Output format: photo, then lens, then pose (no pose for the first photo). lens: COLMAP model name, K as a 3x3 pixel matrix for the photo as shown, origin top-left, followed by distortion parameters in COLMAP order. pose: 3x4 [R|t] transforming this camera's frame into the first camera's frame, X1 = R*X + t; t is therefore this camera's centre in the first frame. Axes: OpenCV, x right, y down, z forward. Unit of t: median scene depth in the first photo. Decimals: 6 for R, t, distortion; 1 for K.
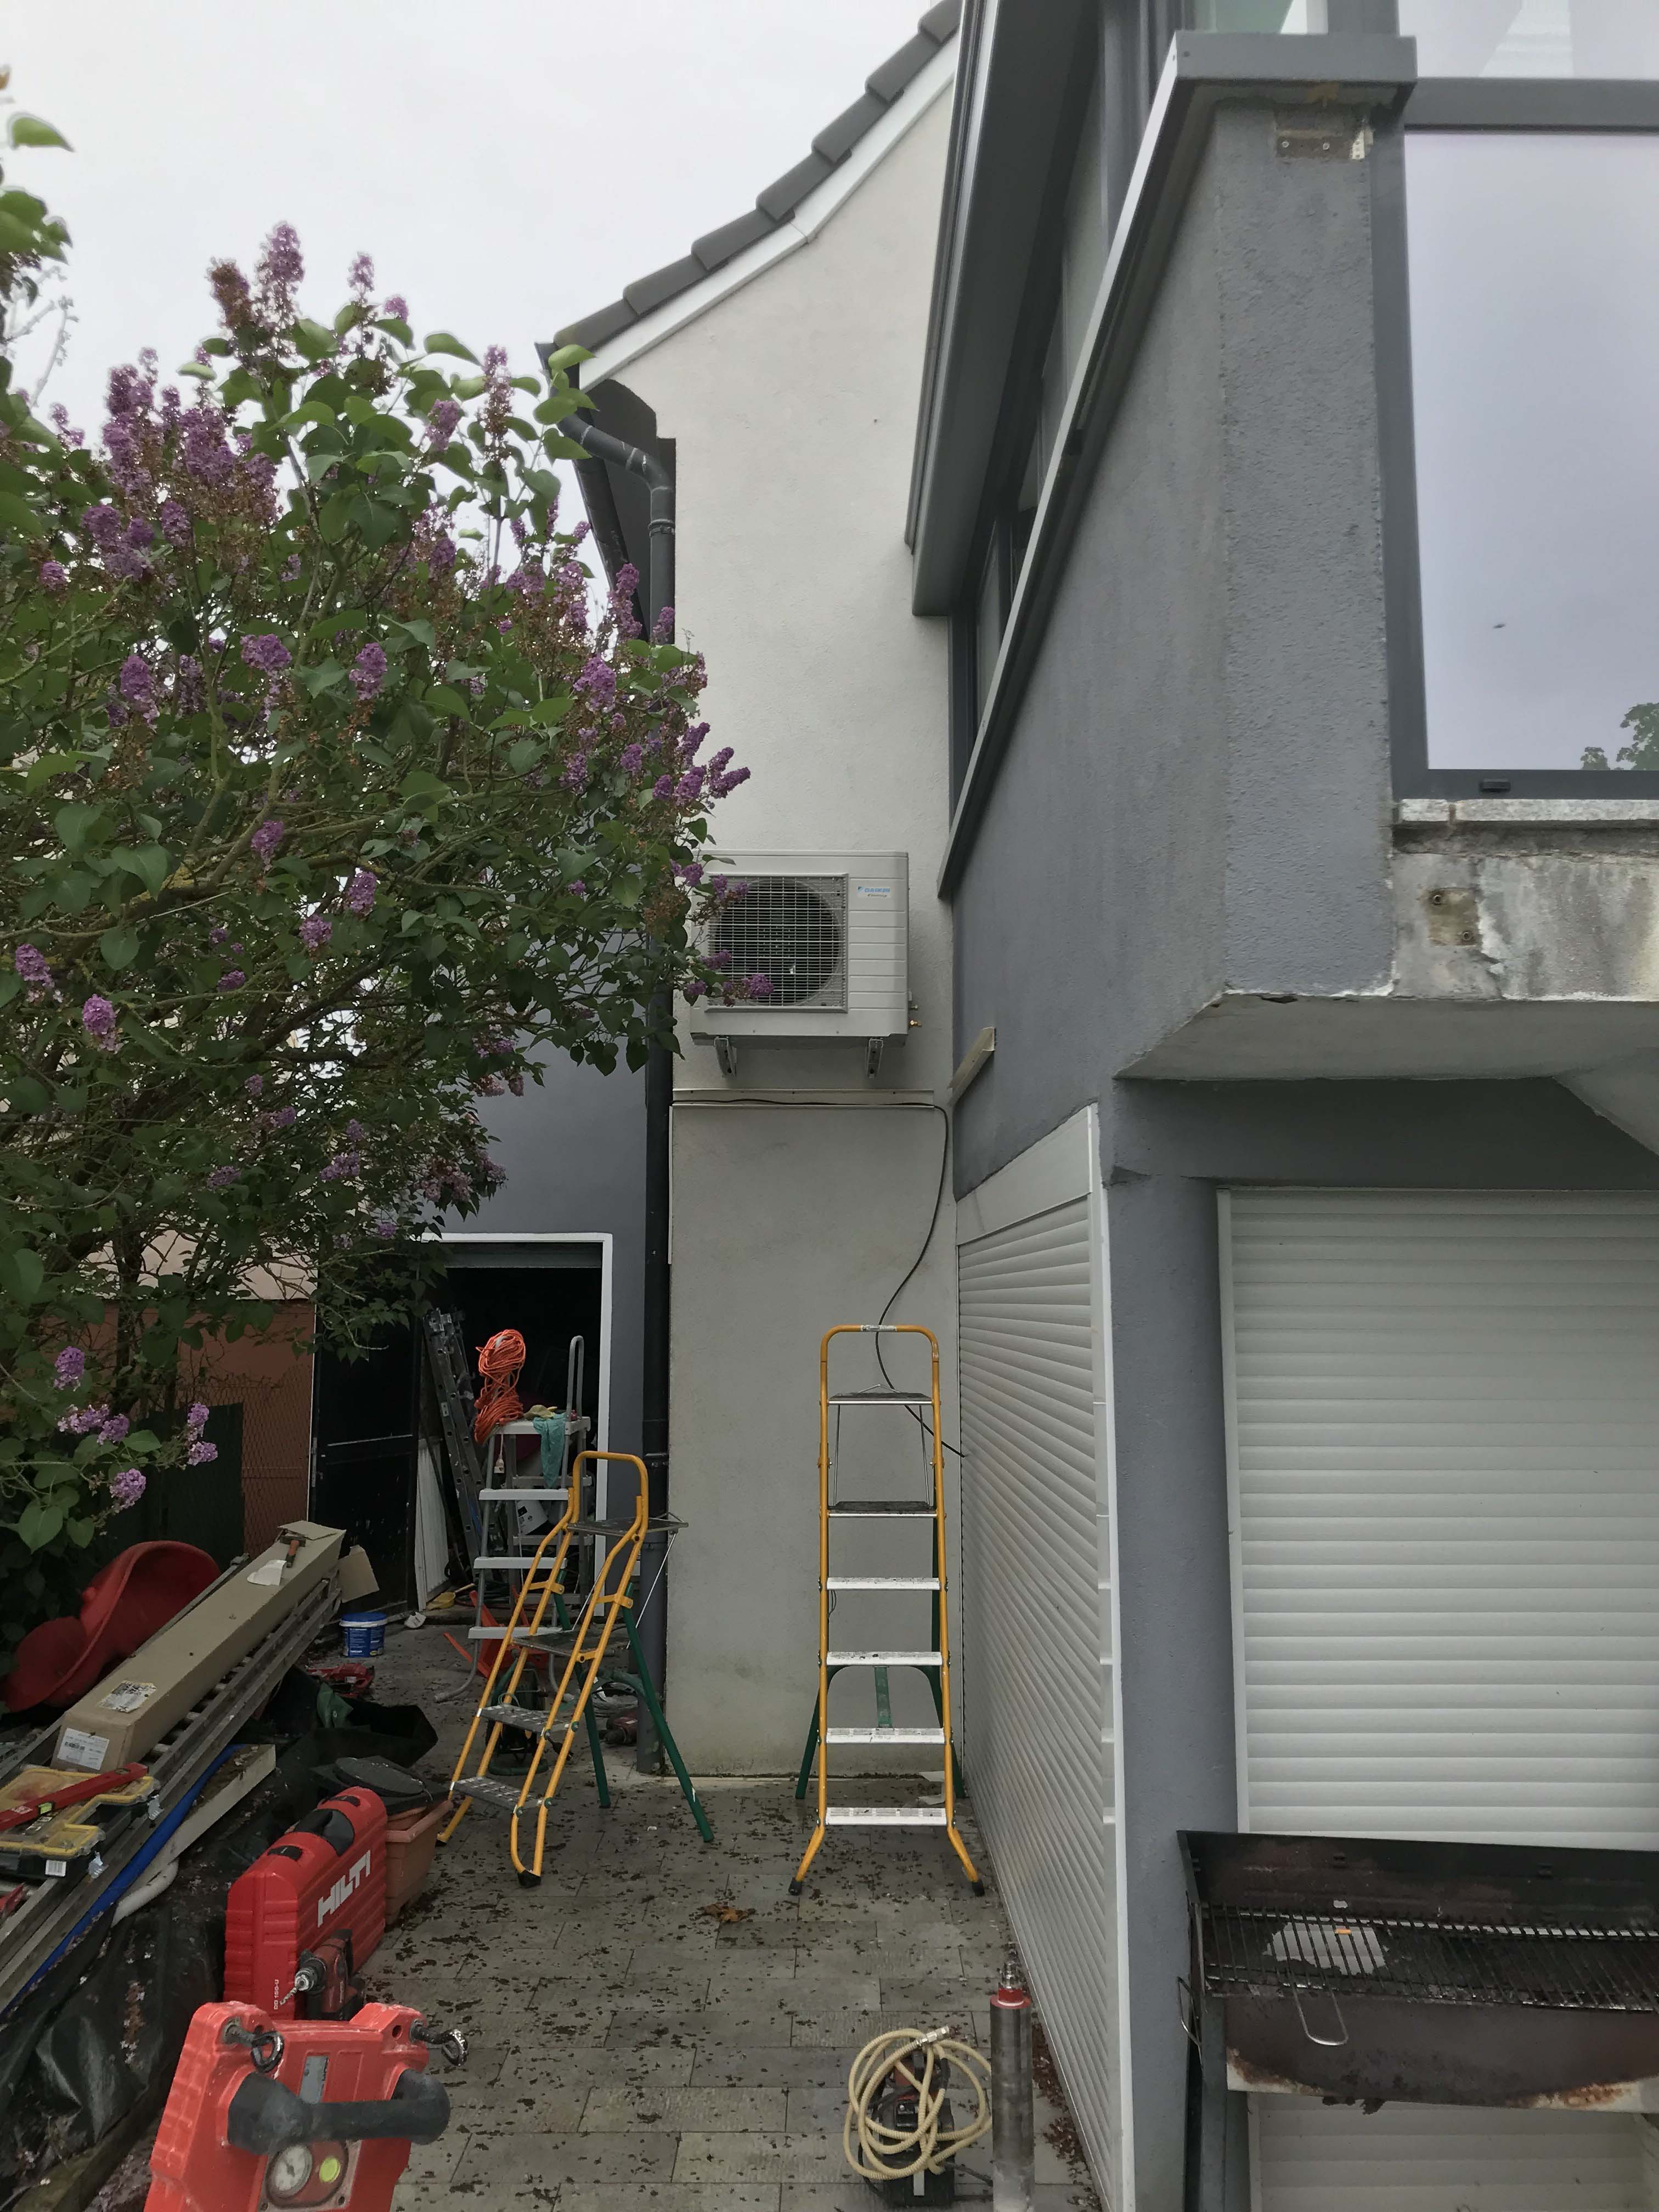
lens RADIAL K [[1778.9, 0, 831.1], [0, 1778.9, 1103.5], [0, 0, 1]] dist [0.001035, -0.023544]
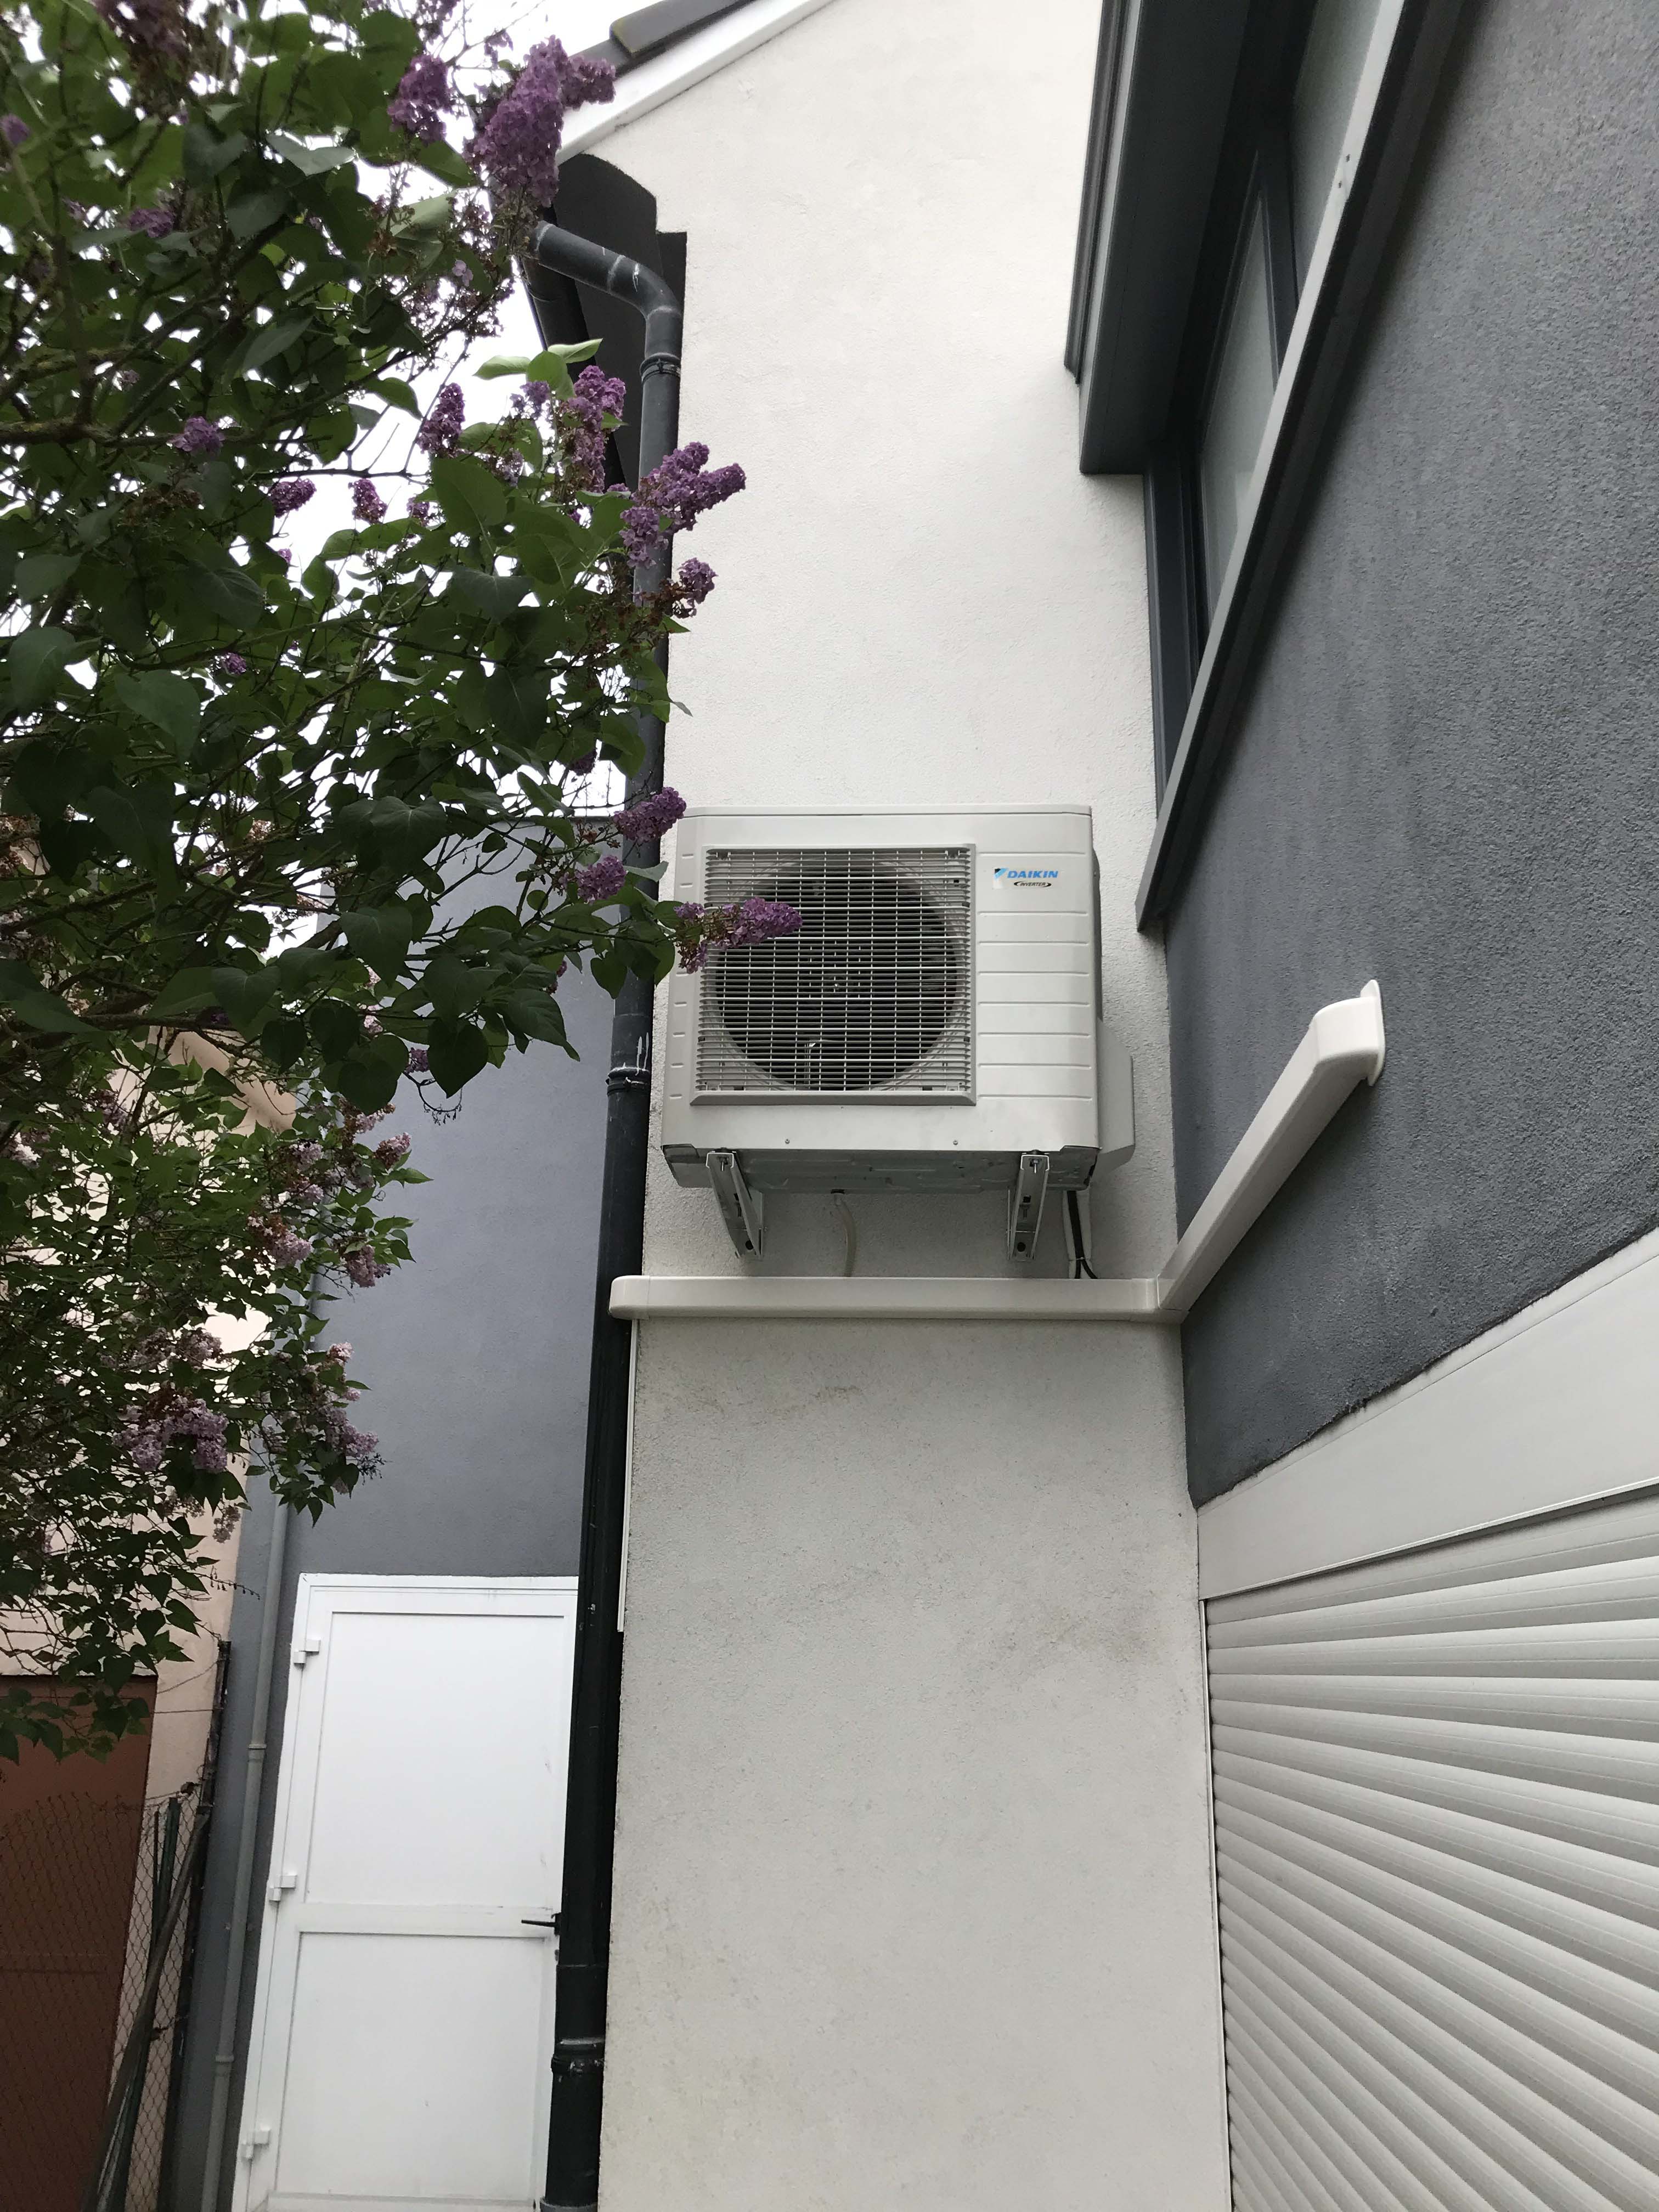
lens RADIAL K [[1778.9, 0, 825.4], [0, 1778.9, 1093.8], [0, 0, 1]] dist [0.001035, -0.023544]
pose [[0.997800, -0.003118, -0.066219, 0.000372], [-0.010521, 0.978784, -0.204626, 0.044522], [0.065452, 0.204873, 0.976598, 0.483071]]
